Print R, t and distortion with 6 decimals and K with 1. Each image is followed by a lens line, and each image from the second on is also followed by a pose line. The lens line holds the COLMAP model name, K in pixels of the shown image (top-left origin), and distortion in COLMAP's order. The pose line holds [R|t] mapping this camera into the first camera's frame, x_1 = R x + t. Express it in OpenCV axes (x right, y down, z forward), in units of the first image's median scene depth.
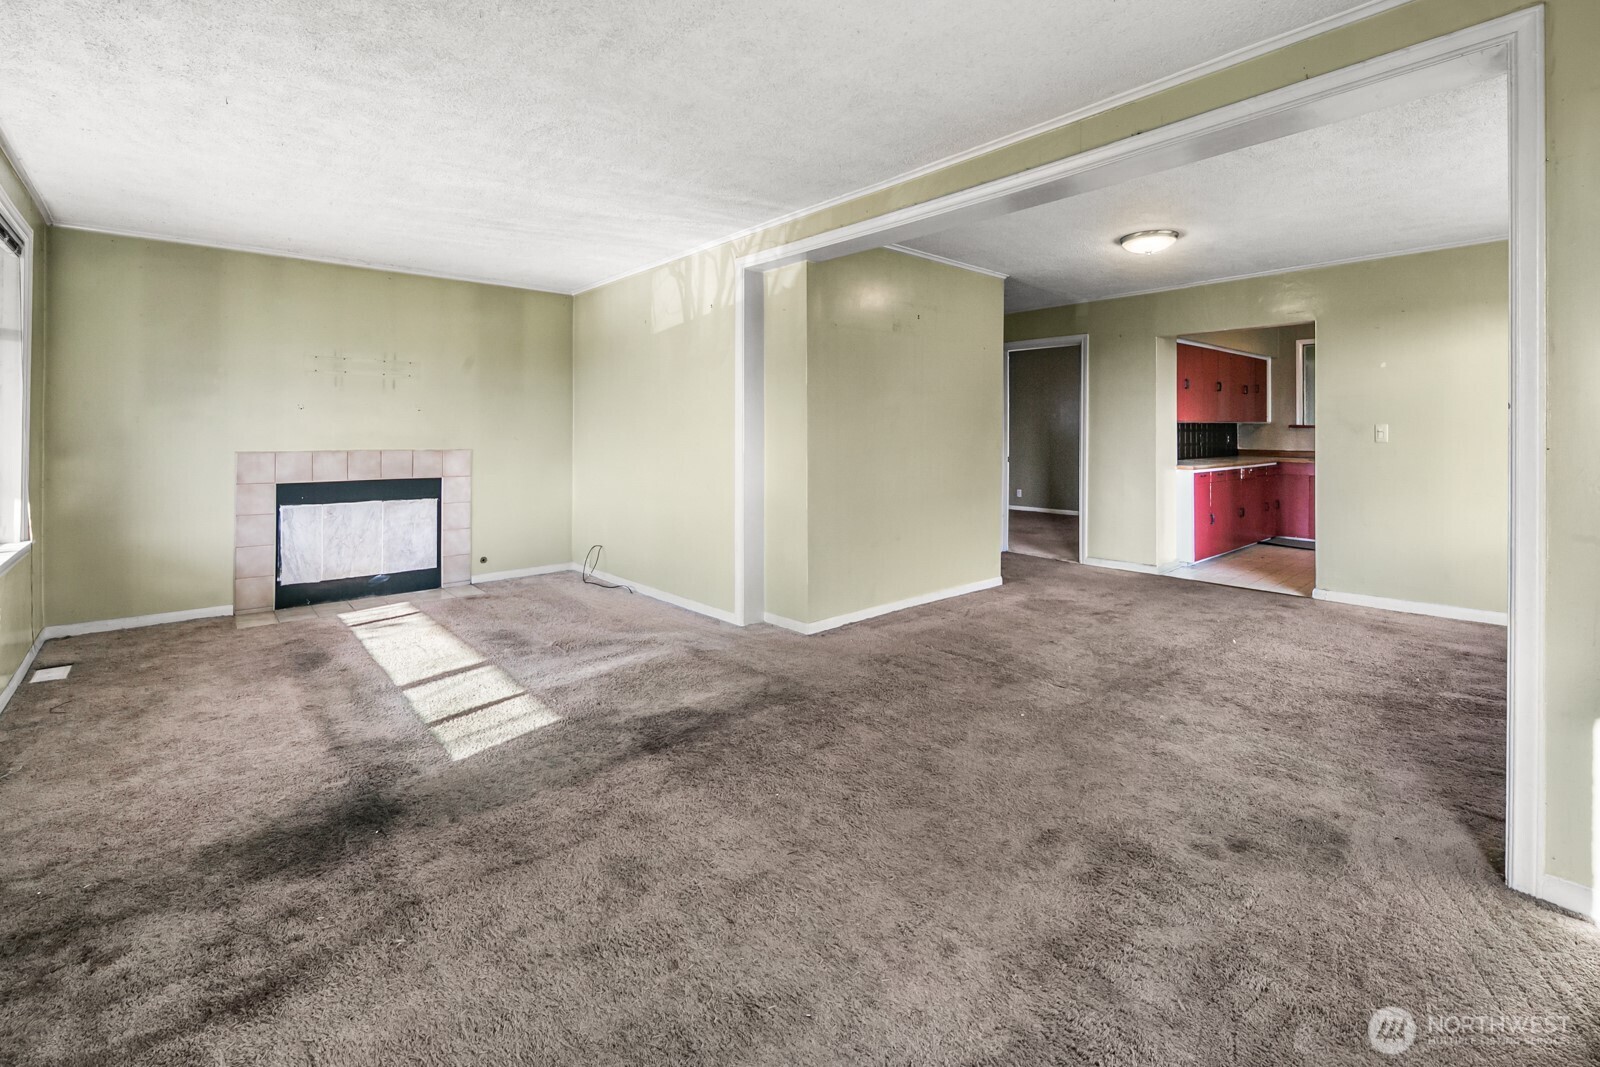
lens RADIAL K [[694.1, 0, 800.7], [0, 694.1, 432.6], [0, 0, 1]] dist [0.001488, -0.000156]
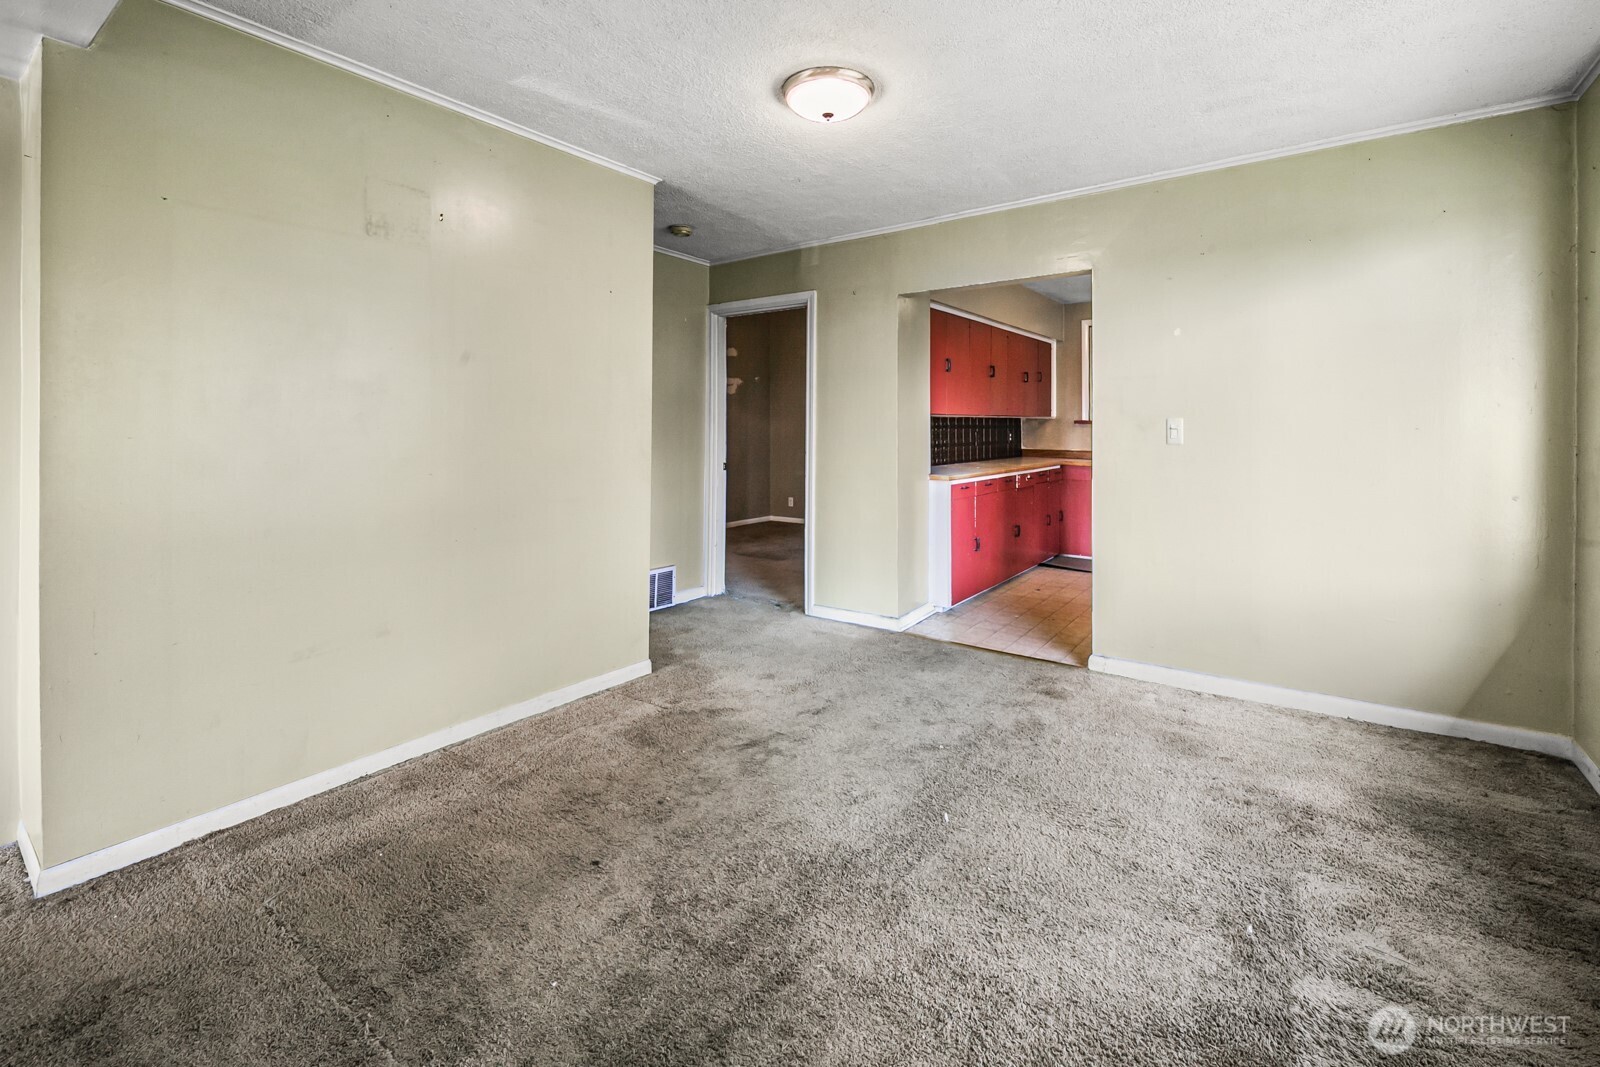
lens RADIAL K [[694.1, 0, 800.7], [0, 694.1, 432.6], [0, 0, 1]] dist [0.001488, -0.000156]
pose [[0.976868, -0.001570, 0.213839, 0.247281], [0.000480, 0.999987, 0.005148, -0.000834], [-0.213845, -0.004926, 0.976855, 0.308621]]
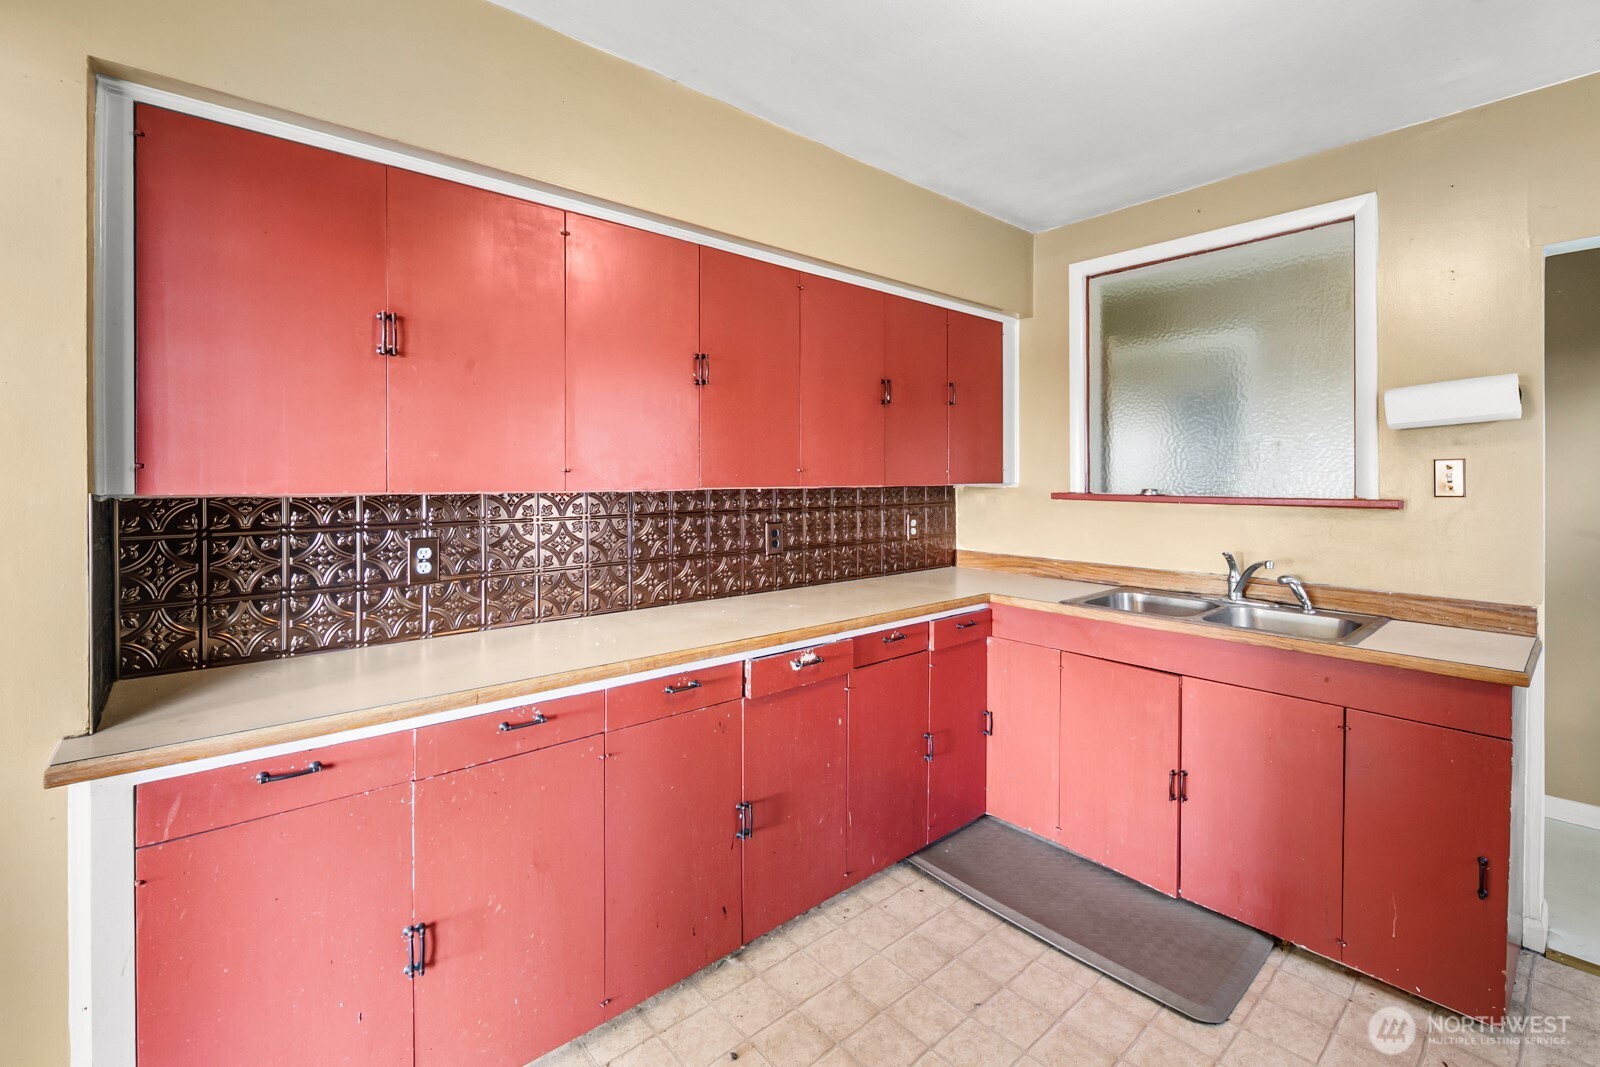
lens RADIAL K [[688.6, 0, 803.6], [0, 688.6, 474.9], [0, 0, 1]] dist [0.001503, 0.000106]
pose [[0.999920, 0.004574, -0.011825, 0.720270], [-0.004717, 0.999916, -0.012093, -0.018703], [0.011768, 0.012148, 0.999857, 0.787743]]
